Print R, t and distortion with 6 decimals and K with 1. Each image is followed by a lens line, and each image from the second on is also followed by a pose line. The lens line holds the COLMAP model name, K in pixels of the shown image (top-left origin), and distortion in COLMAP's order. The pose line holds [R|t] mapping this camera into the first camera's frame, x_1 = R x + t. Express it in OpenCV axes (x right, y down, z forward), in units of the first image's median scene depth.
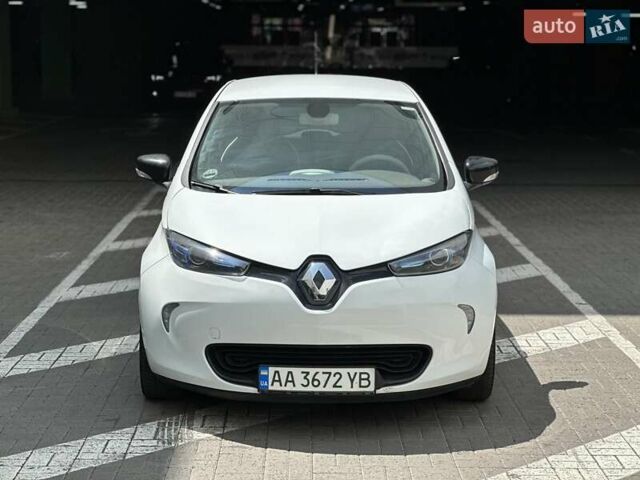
lens RADIAL K [[1429.9, 0, 322.6], [0, 1429.9, 240.6], [0, 0, 1]] dist [0.112635, 0.000000]
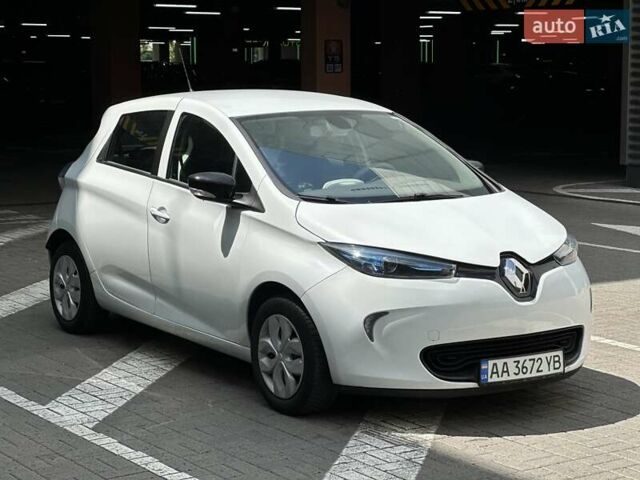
lens RADIAL K [[1429.9, 0, 323.2], [0, 1429.9, 236.2], [0, 0, 1]] dist [0.112635, 0.000000]
pose [[0.847717, -0.077832, 0.524708, -0.687687], [0.088003, 0.996105, 0.005579, -0.019979], [-0.523098, 0.041446, 0.851264, 0.157882]]
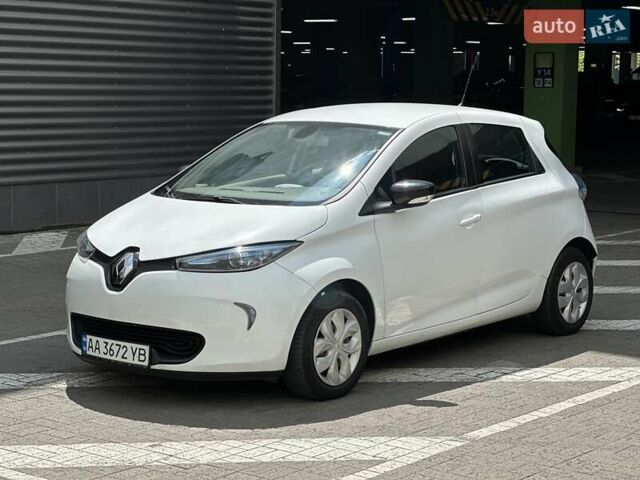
lens RADIAL K [[1429.9, 0, 318.1], [0, 1429.9, 239.7], [0, 0, 1]] dist [0.112635, 0.000000]
pose [[0.767193, 0.070924, -0.637483, 0.881730], [-0.090411, 0.995903, 0.001994, -0.012326], [0.635012, 0.056106, 0.770462, 0.180852]]
